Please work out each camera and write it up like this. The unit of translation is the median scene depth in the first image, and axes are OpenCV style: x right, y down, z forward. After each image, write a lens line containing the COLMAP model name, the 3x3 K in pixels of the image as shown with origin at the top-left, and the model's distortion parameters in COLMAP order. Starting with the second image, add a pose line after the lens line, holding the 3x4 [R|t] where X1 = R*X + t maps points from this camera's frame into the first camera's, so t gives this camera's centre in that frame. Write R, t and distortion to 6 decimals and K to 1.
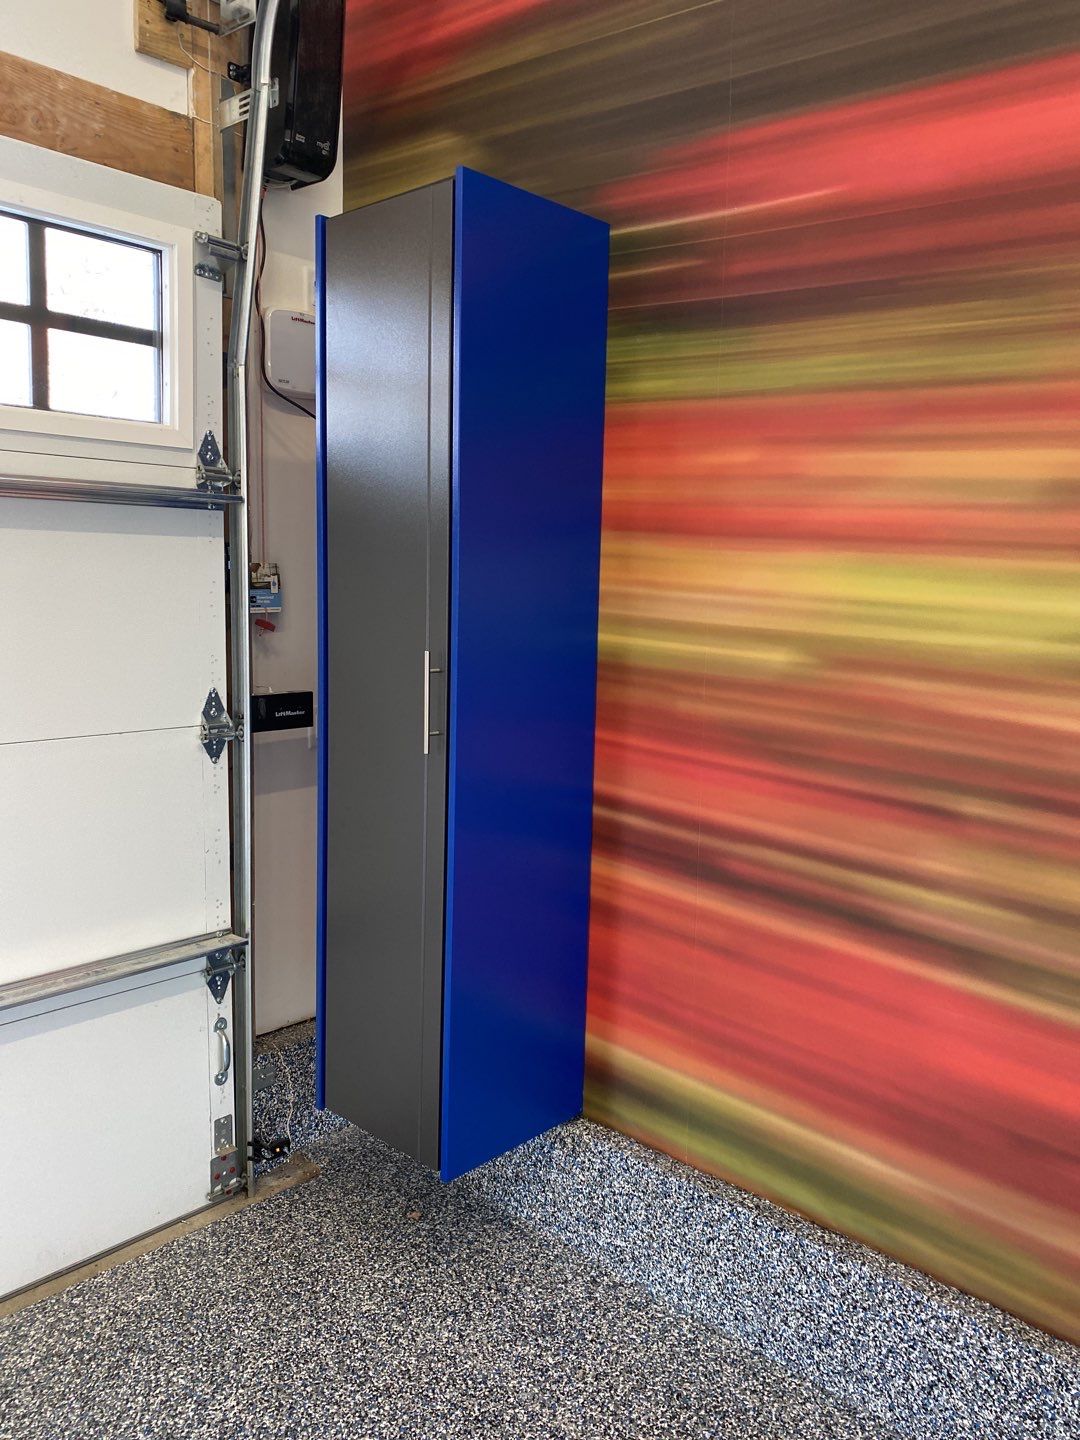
lens RADIAL K [[1097.1, 0, 539.8], [0, 1097.1, 706.6], [0, 0, 1]] dist [-0.000066, -0.005400]
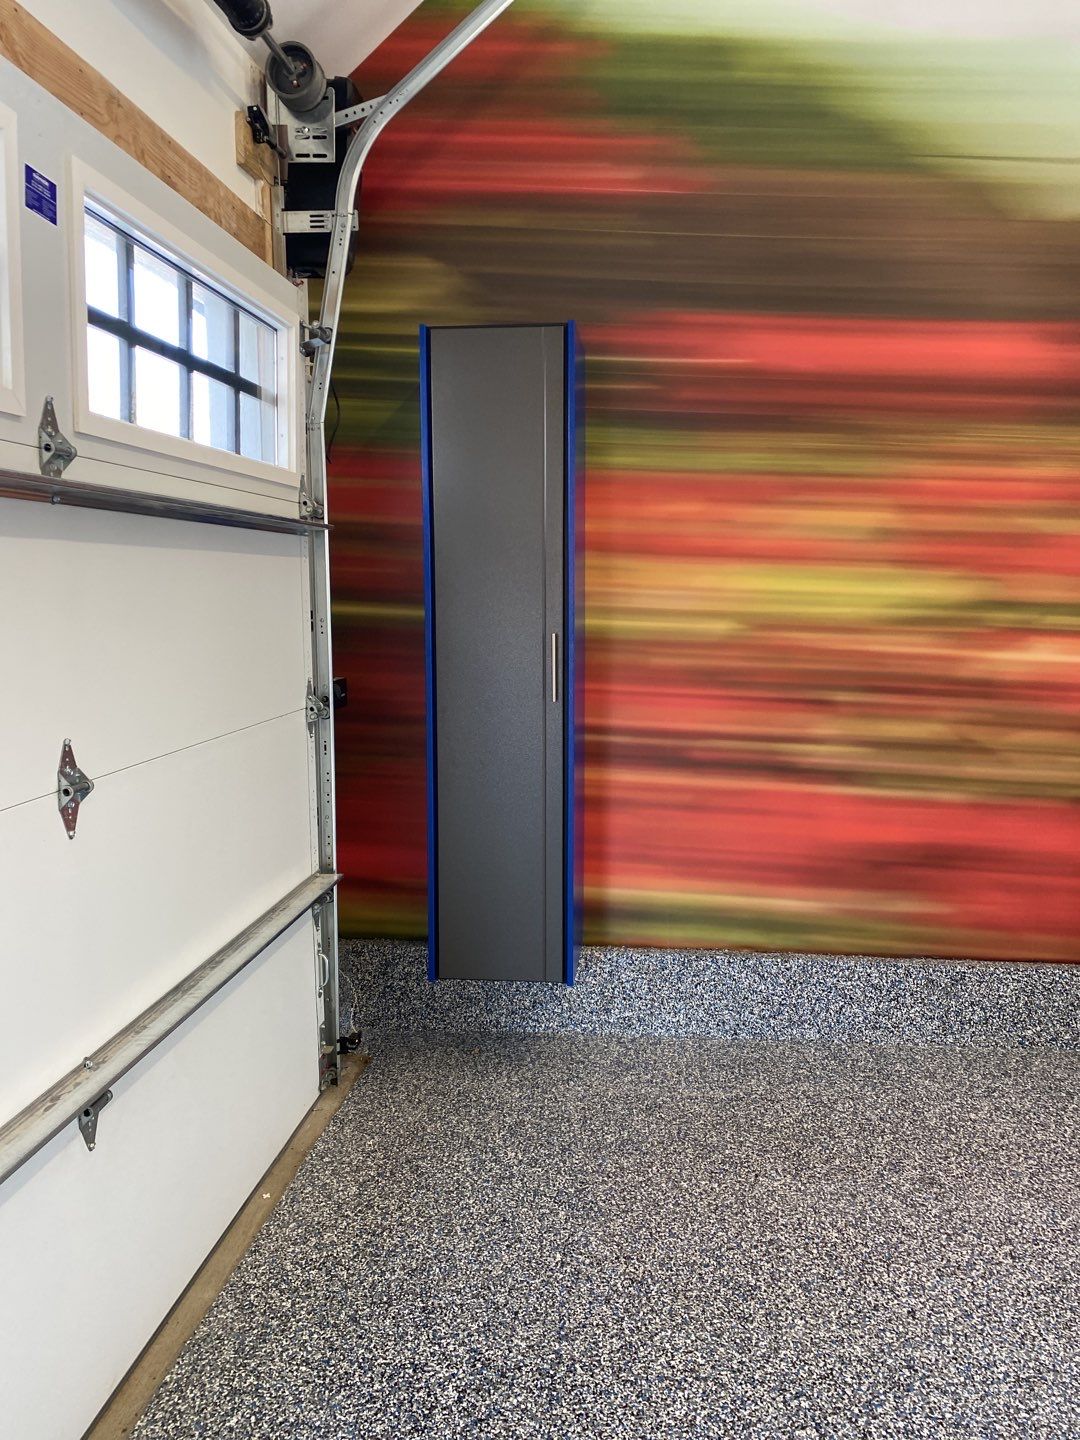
lens RADIAL K [[1097.1, 0, 527.6], [0, 1097.1, 716.2], [0, 0, 1]] dist [-0.000066, -0.005400]
pose [[0.803731, -0.094611, 0.587422, -0.976194], [0.091007, 0.995208, 0.035770, 0.005500], [-0.587991, 0.024710, 0.808490, -0.186832]]
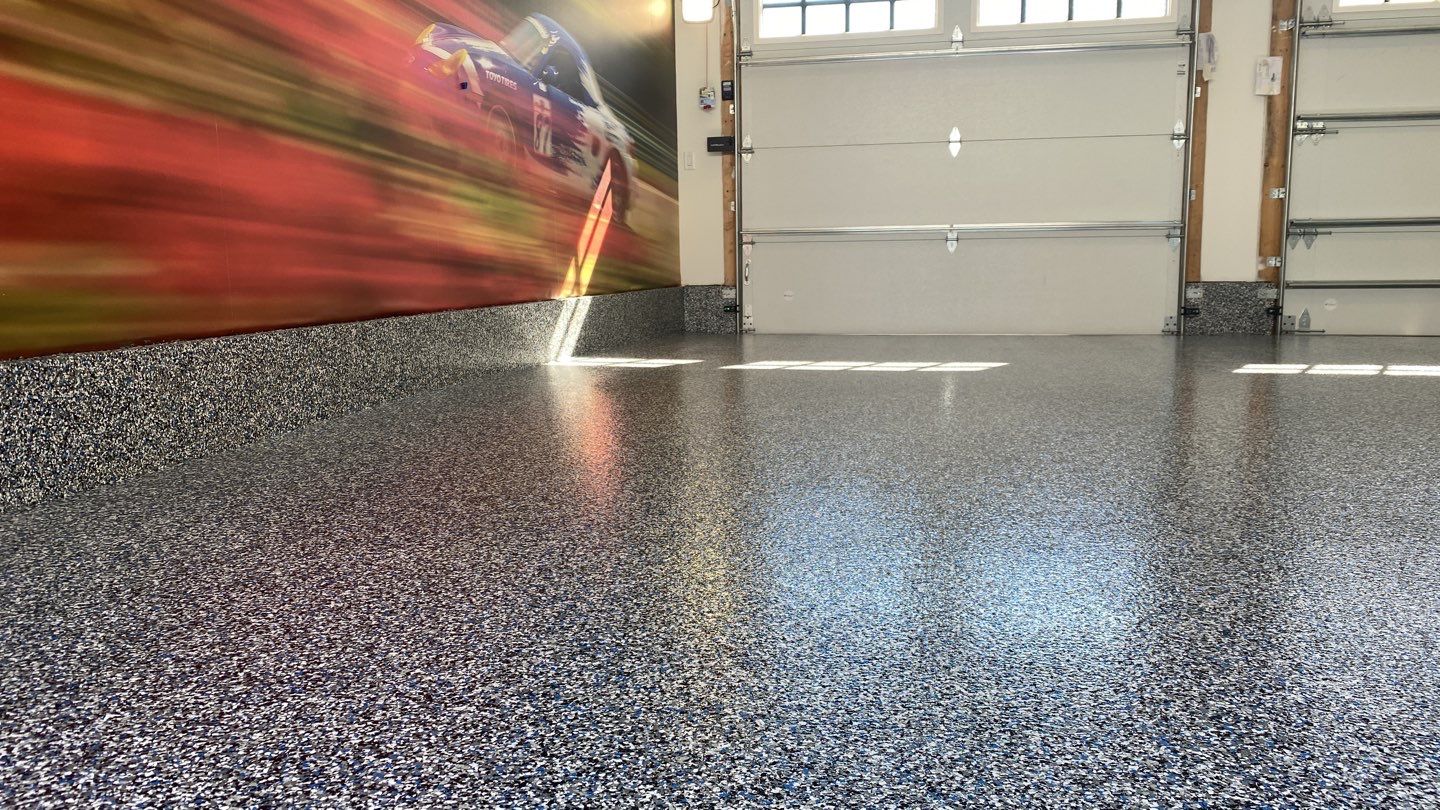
lens RADIAL K [[1094.1, 0, 730.9], [0, 1094.1, 417.3], [0, 0, 1]] dist [0.052000, -0.065326]
pose [[-0.525314, -0.140107, 0.839295, -0.846538], [0.102066, 0.968855, 0.225618, 0.353071], [-0.844765, 0.204183, -0.494653, 0.845933]]
